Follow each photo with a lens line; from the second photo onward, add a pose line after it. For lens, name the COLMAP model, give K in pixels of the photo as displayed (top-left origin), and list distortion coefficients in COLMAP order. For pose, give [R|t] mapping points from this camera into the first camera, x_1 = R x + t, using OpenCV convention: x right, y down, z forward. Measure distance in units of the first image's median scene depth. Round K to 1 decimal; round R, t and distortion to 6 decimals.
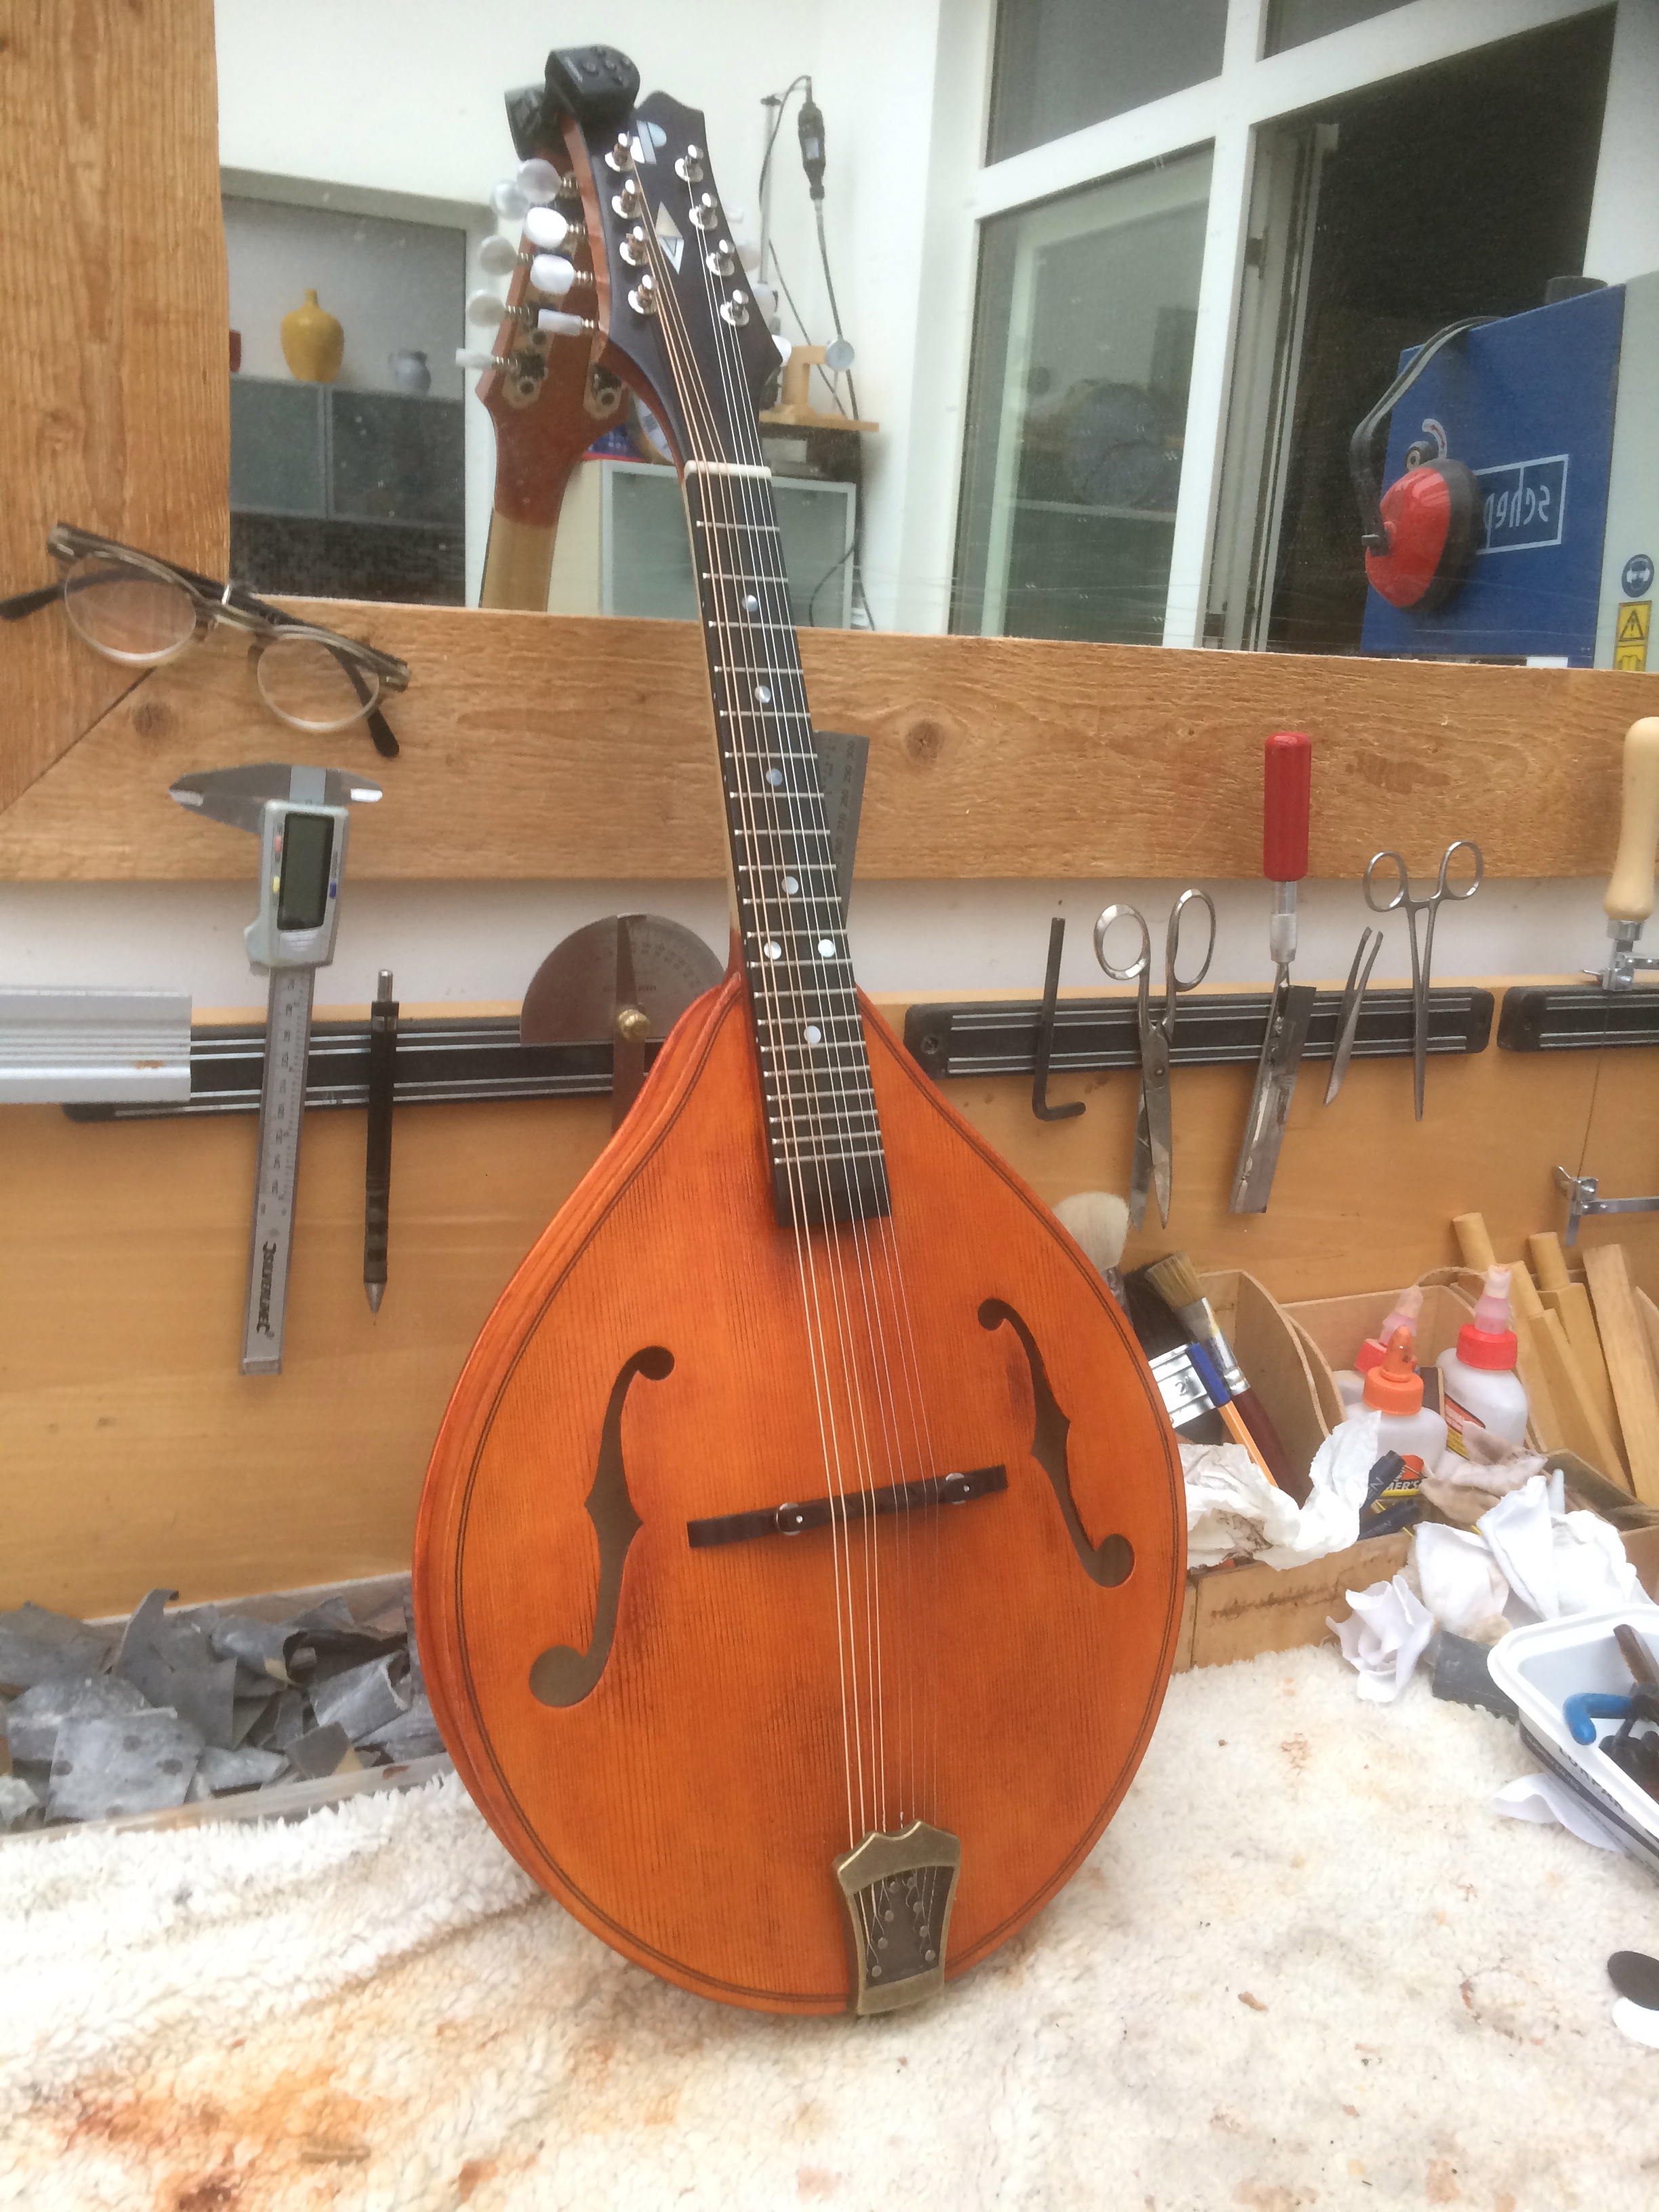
lens RADIAL K [[1872.7, 0, 829.5], [0, 1872.7, 1106.0], [0, 0, 1]] dist [0.113299, -0.198666]
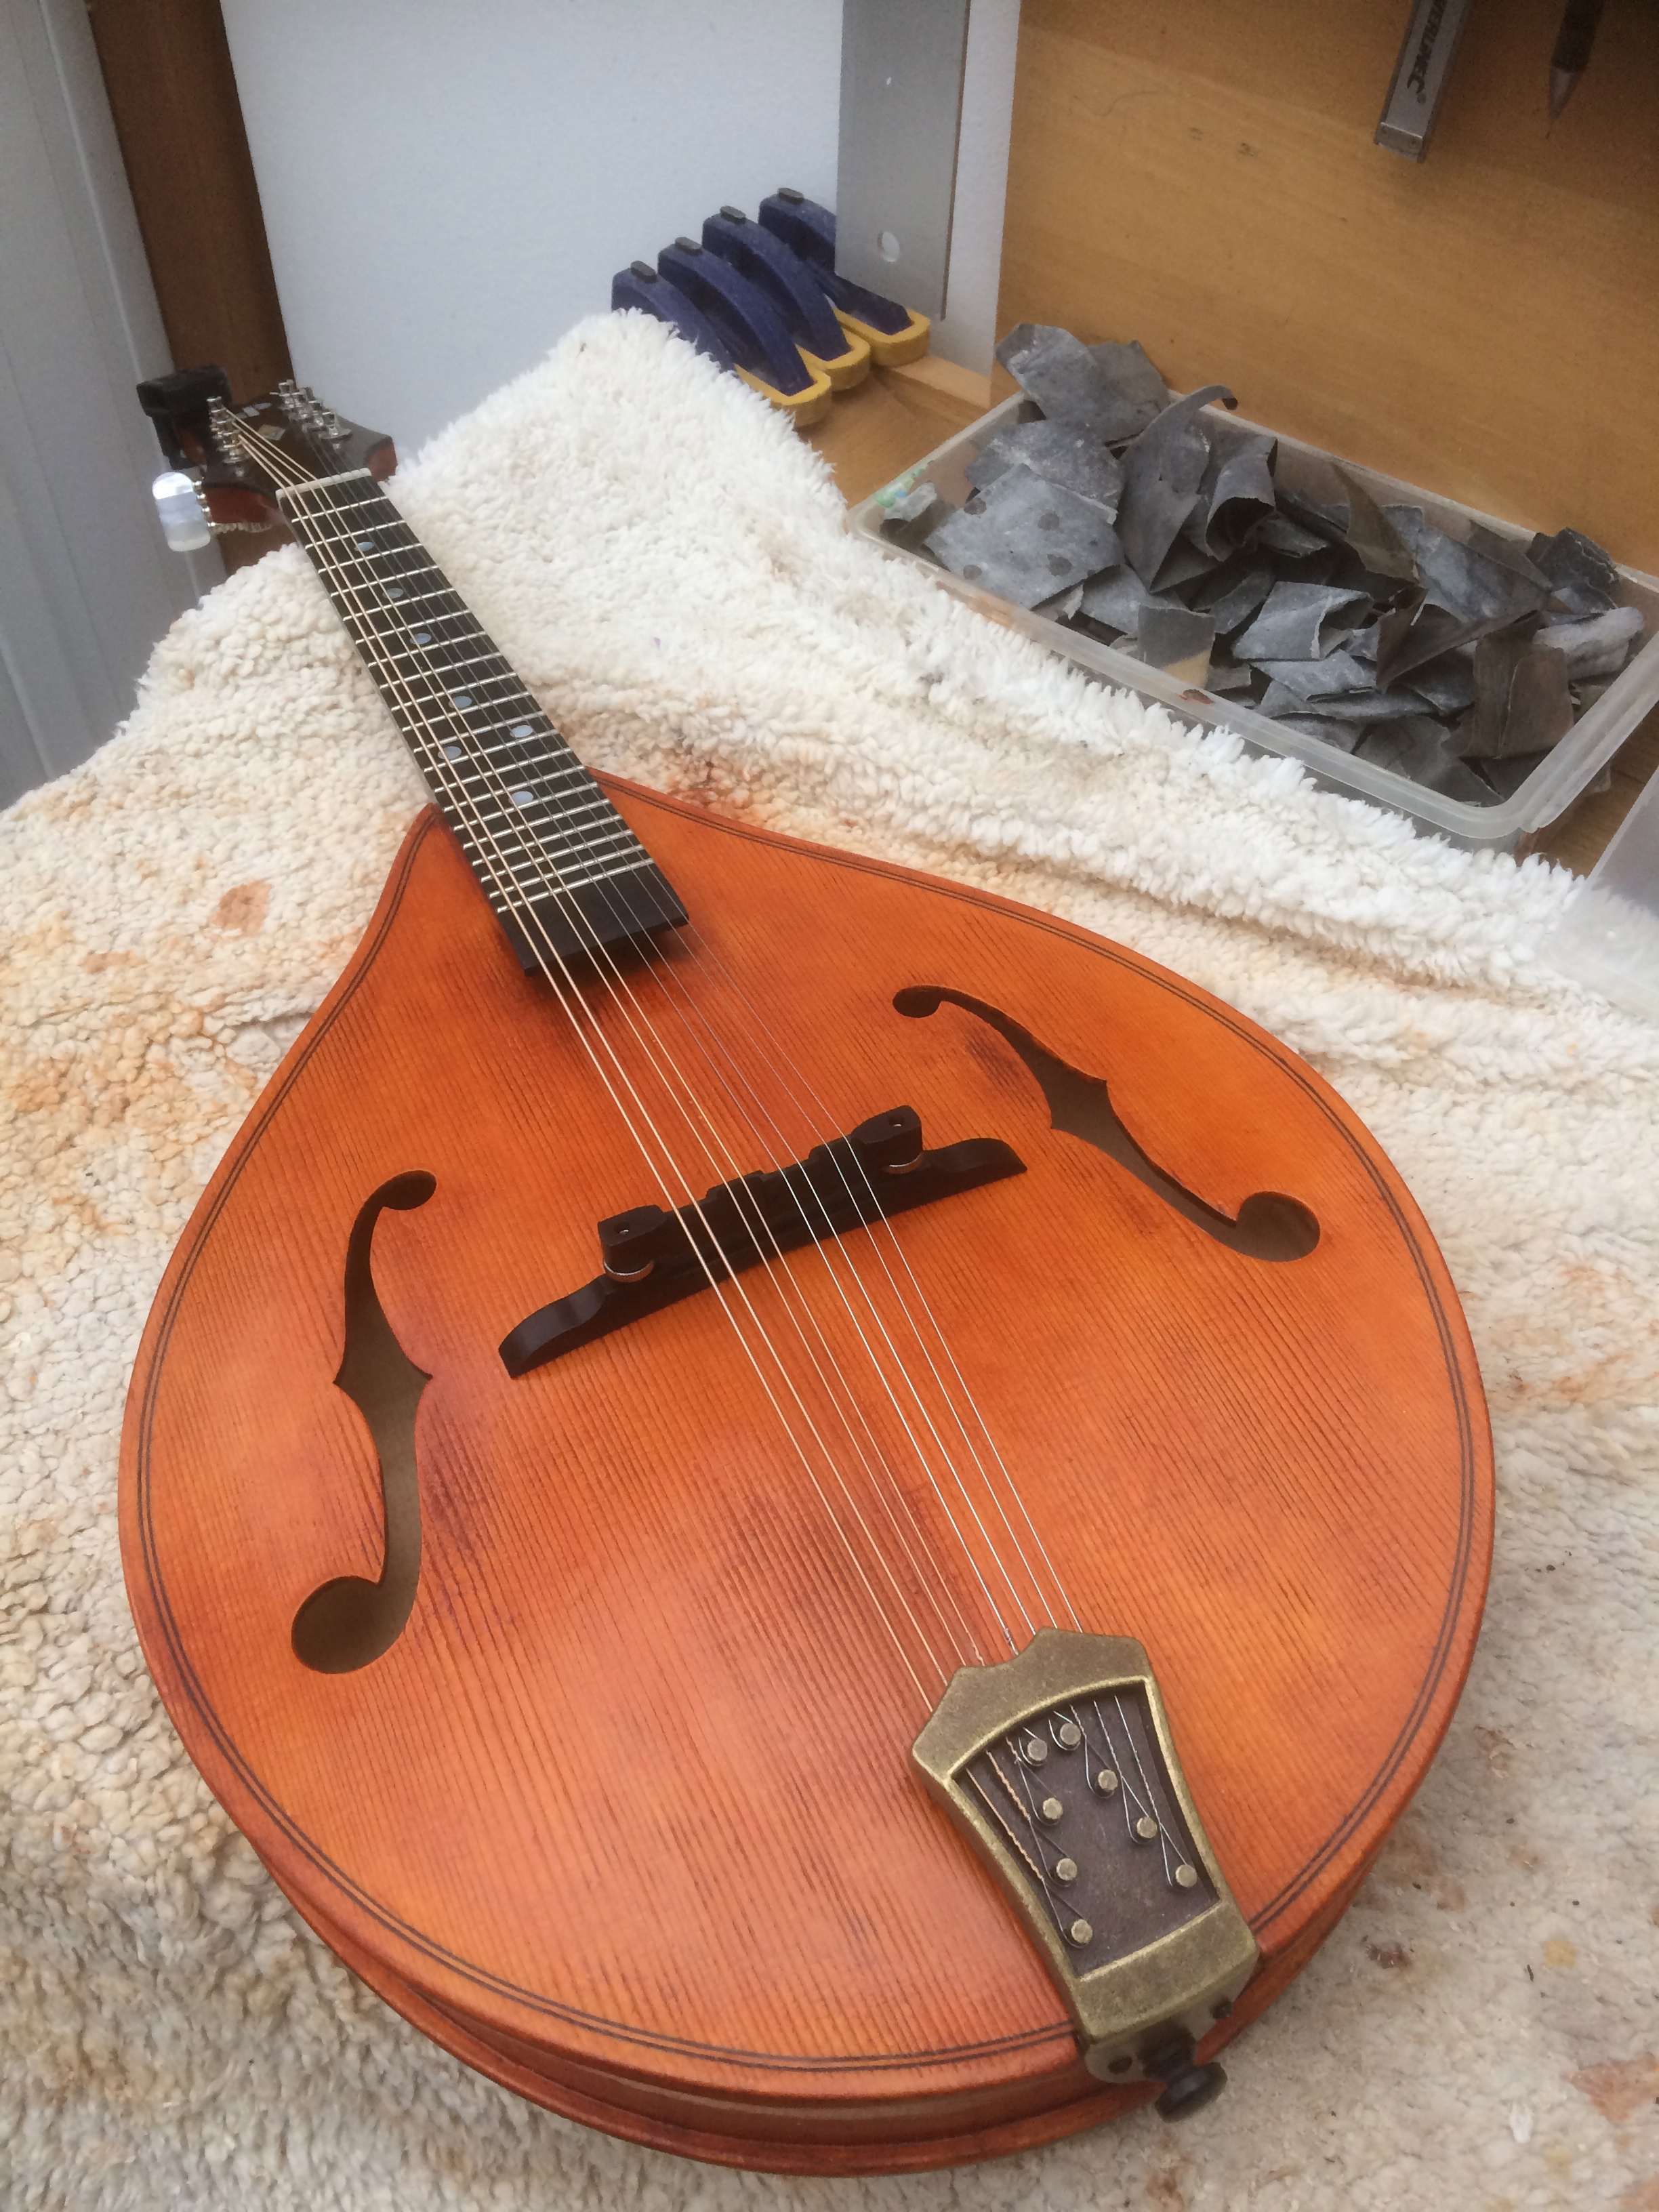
lens RADIAL K [[1872.7, 0, 829.5], [0, 1872.7, 1106.0], [0, 0, 1]] dist [0.113299, -0.198666]
pose [[0.436612, 0.645112, -0.627056, 0.319721], [-0.200226, 0.749198, 0.631357, -0.001509], [0.877086, -0.150105, 0.456277, 0.450343]]
